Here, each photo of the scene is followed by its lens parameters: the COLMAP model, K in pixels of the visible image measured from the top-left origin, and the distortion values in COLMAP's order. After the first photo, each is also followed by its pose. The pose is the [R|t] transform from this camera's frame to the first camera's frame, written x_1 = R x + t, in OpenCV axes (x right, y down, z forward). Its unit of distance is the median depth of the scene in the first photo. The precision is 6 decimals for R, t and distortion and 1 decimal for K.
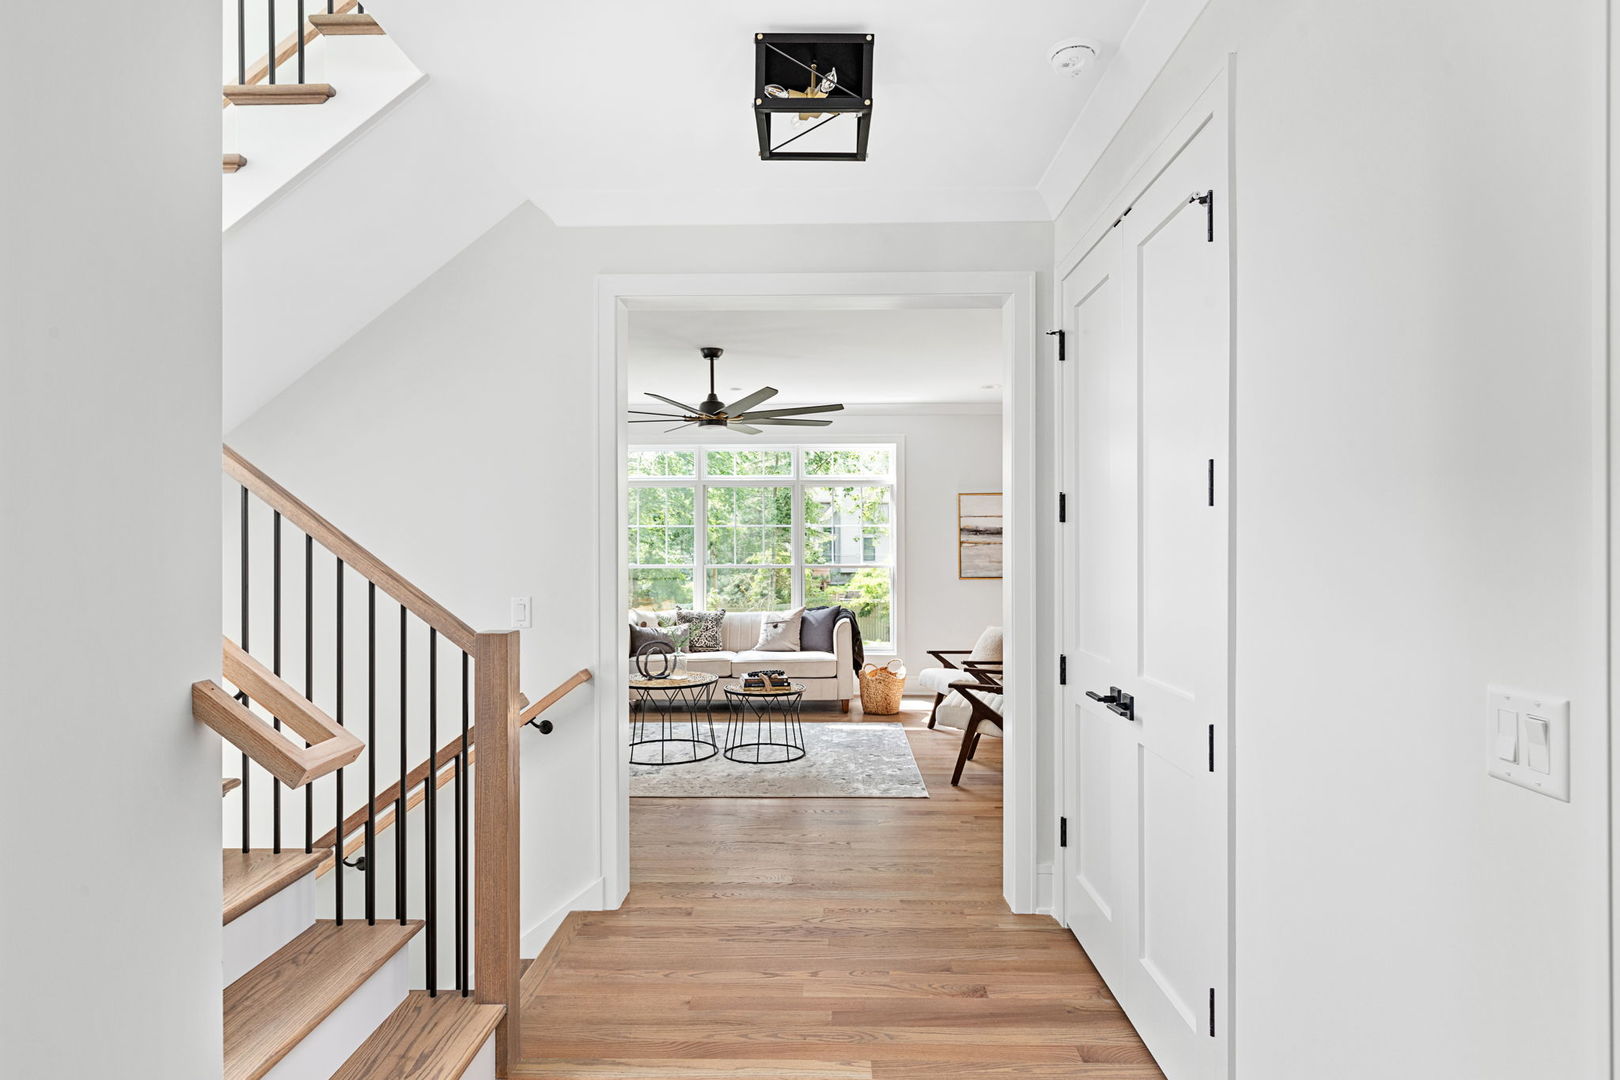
lens RADIAL K [[859.8, 0, 810.0], [0, 859.8, 540.0], [0, 0, 1]] dist [0.001395, -0.000400]
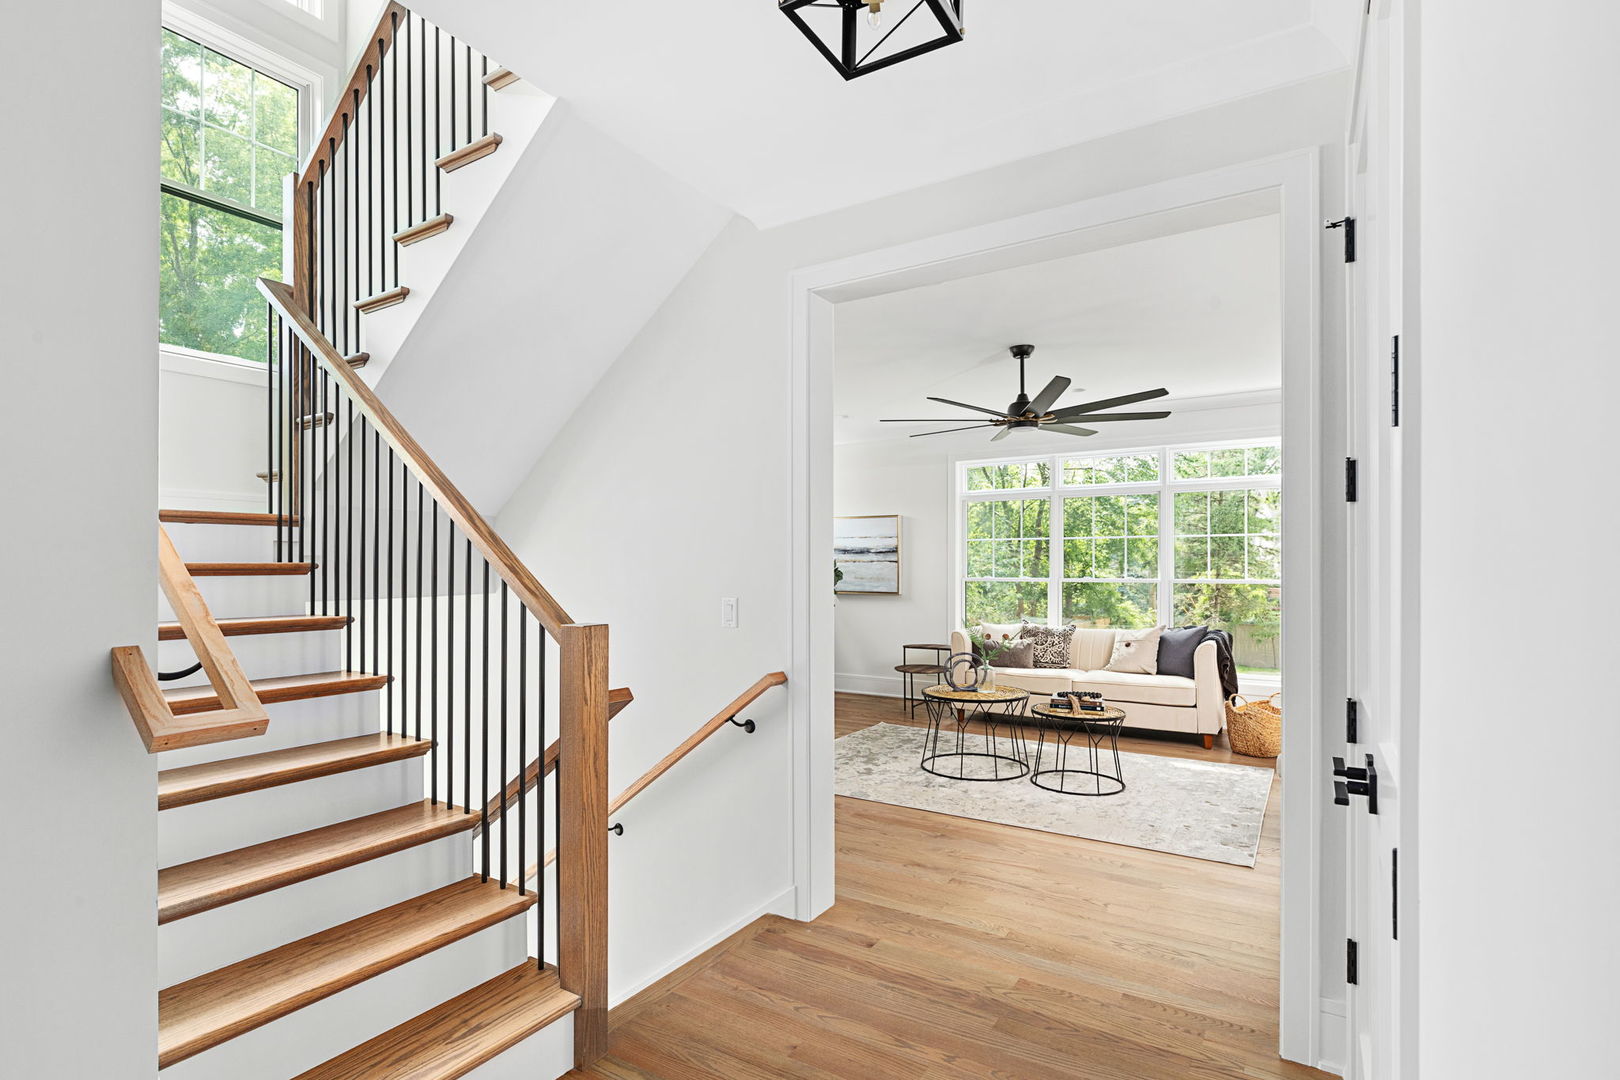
lens RADIAL K [[792.6, 0, 809.0], [0, 792.6, 562.2], [0, 0, 1]] dist [0.002027, -0.000152]
pose [[0.857446, -0.001642, -0.514571, 0.142946], [0.002498, 0.999996, 0.000972, 0.014155], [0.514567, -0.002119, 0.857447, 0.142241]]
